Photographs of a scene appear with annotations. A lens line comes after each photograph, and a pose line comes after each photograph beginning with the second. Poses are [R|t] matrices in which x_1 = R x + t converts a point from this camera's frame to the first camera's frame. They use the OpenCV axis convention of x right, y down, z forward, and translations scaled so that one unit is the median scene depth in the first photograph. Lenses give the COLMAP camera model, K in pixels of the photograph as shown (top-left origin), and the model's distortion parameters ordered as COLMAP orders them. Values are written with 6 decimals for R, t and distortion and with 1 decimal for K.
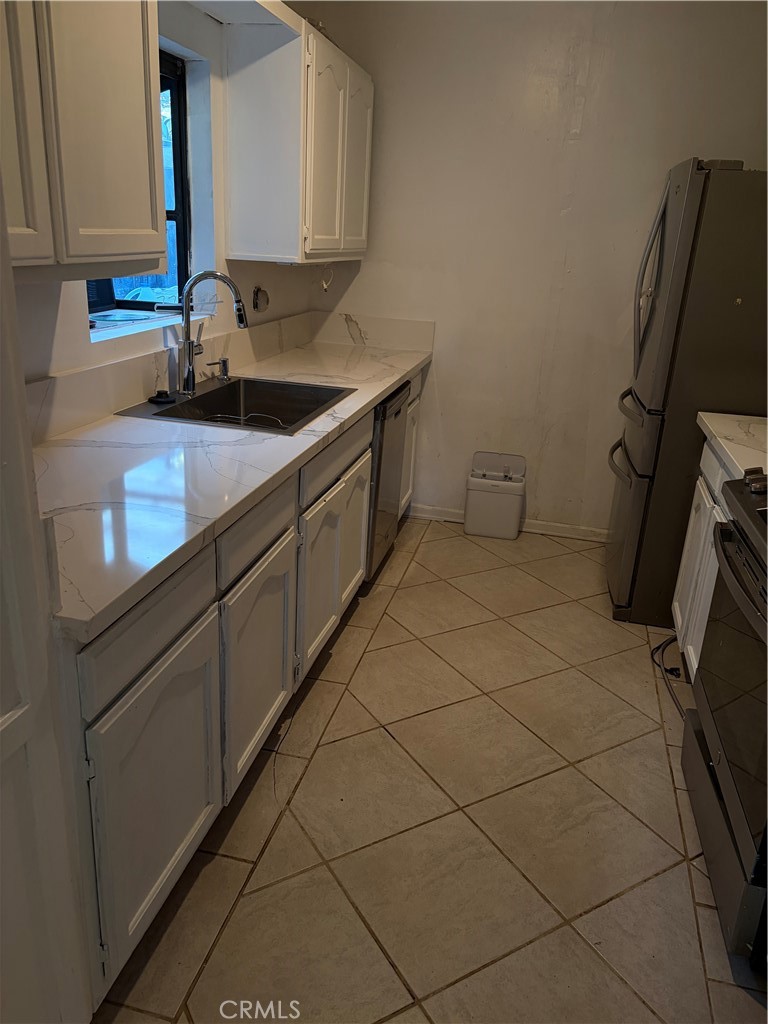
lens RADIAL K [[776.5, 0, 375.7], [0, 776.5, 513.3], [0, 0, 1]] dist [0.046194, -0.049097]
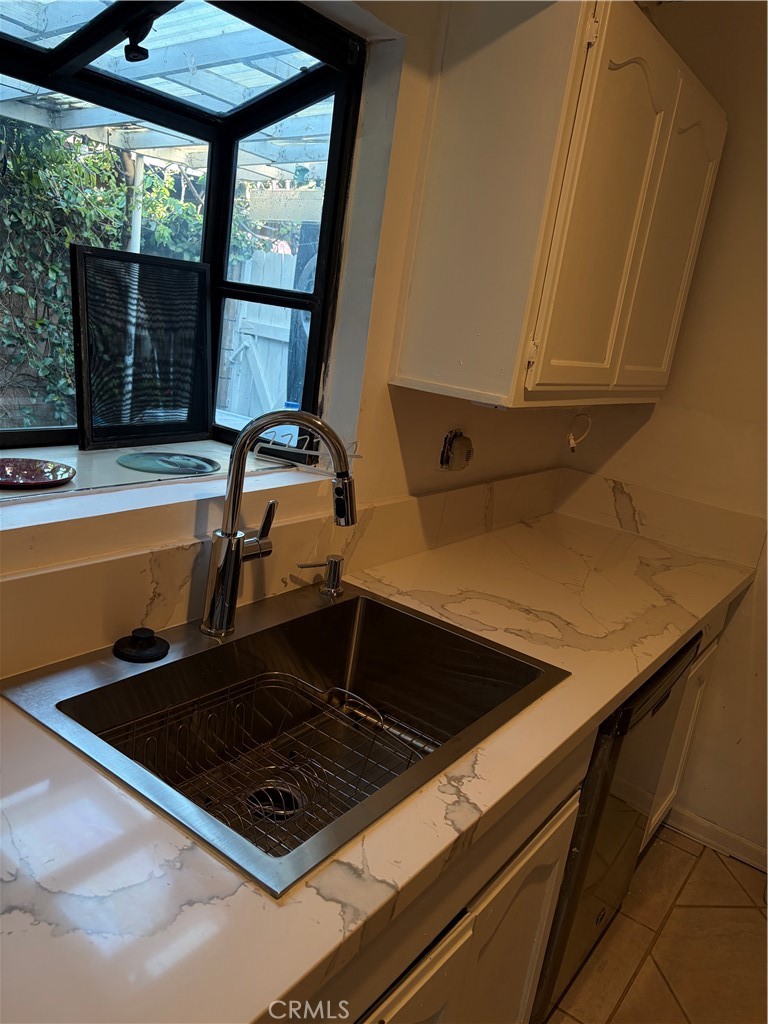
lens RADIAL K [[776.5, 0, 375.7], [0, 776.5, 513.3], [0, 0, 1]] dist [0.046194, -0.049097]
pose [[0.915985, 0.173767, -0.361630, 0.021600], [-0.217383, 0.972525, -0.083307, -0.178106], [0.337218, 0.154920, 0.928592, 0.467602]]
